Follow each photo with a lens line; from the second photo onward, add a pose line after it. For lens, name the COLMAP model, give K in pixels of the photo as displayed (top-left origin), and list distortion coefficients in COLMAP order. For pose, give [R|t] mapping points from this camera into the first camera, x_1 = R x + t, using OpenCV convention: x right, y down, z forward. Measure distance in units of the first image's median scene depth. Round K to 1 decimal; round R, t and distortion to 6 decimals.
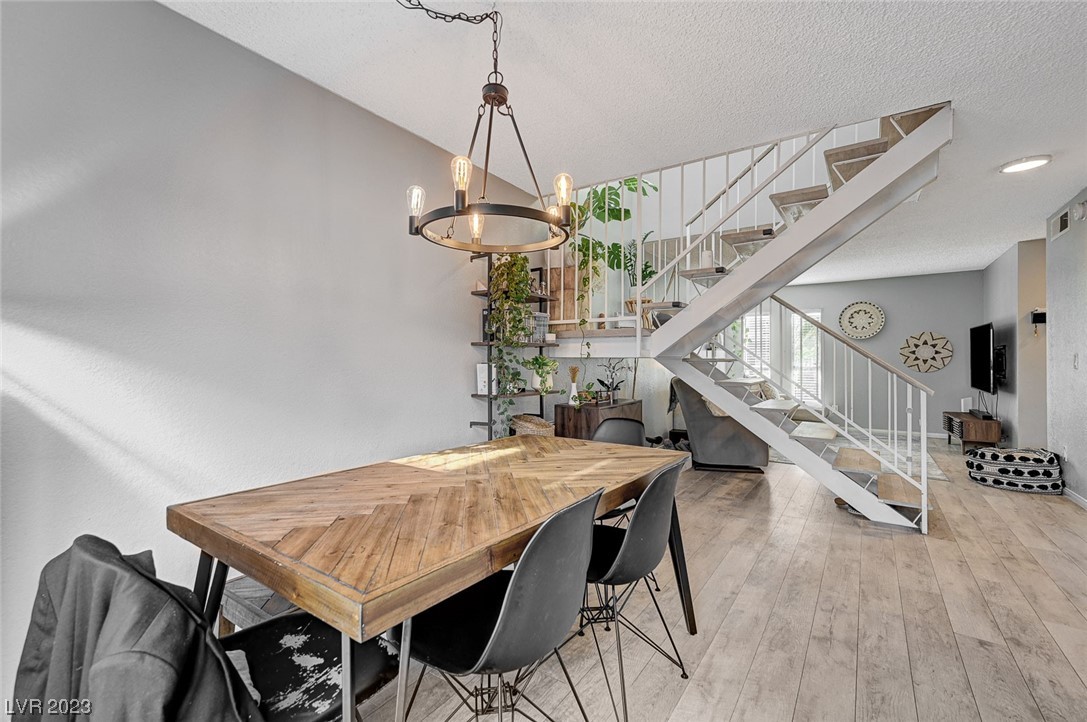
lens RADIAL K [[470.5, 0, 544.1], [0, 470.5, 362.9], [0, 0, 1]] dist [0.022781, 0.000165]
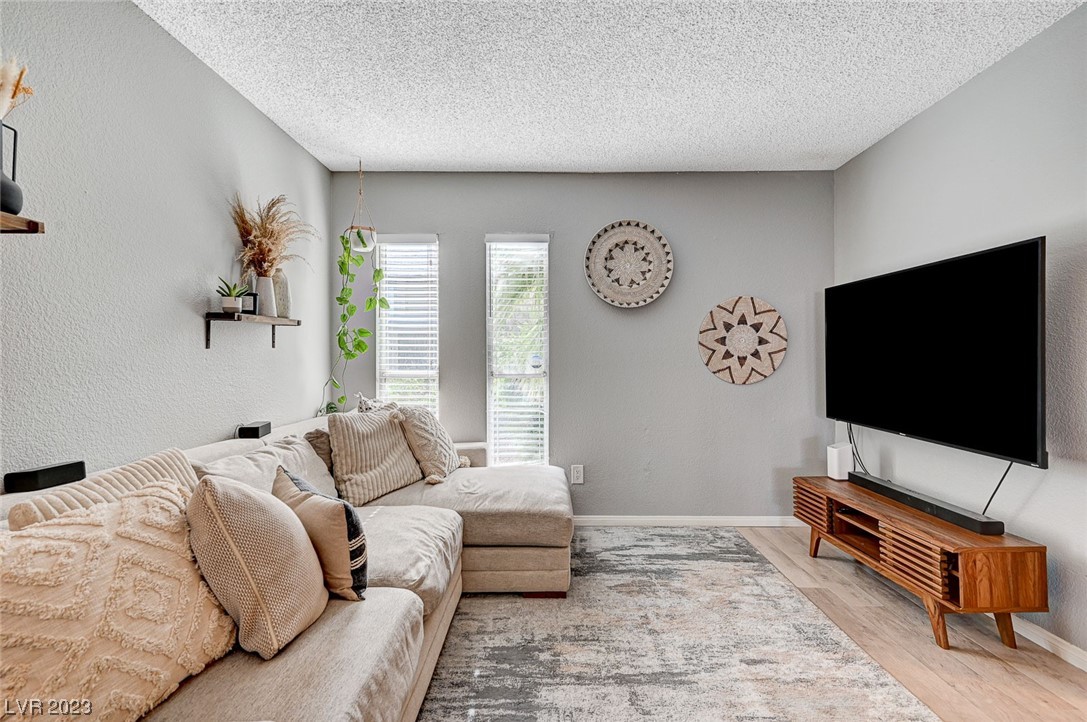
lens RADIAL K [[510.9, 0, 544.6], [0, 510.9, 358.8], [0, 0, 1]] dist [0.012156, 0.000498]
pose [[0.830935, 0.000678, 0.556370, 0.540587], [0.002322, 0.999986, -0.004687, -0.004557], [-0.556365, 0.005186, 0.830922, 1.025778]]
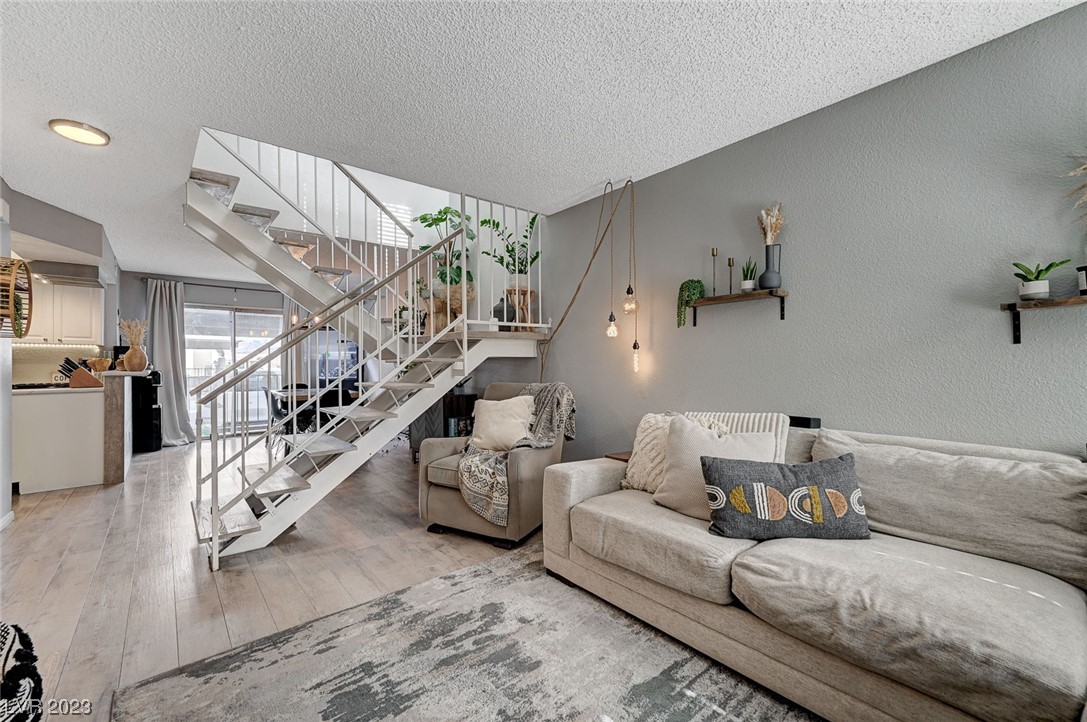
lens RADIAL K [[453.2, 0, 545.7], [0, 453.2, 363.9], [0, 0, 1]] dist [0.013151, -0.000147]
pose [[-0.270774, 0.005226, -0.962629, 1.017919], [0.004357, 0.999982, 0.004203, -0.003151], [0.962633, -0.003056, -0.270792, 1.315303]]
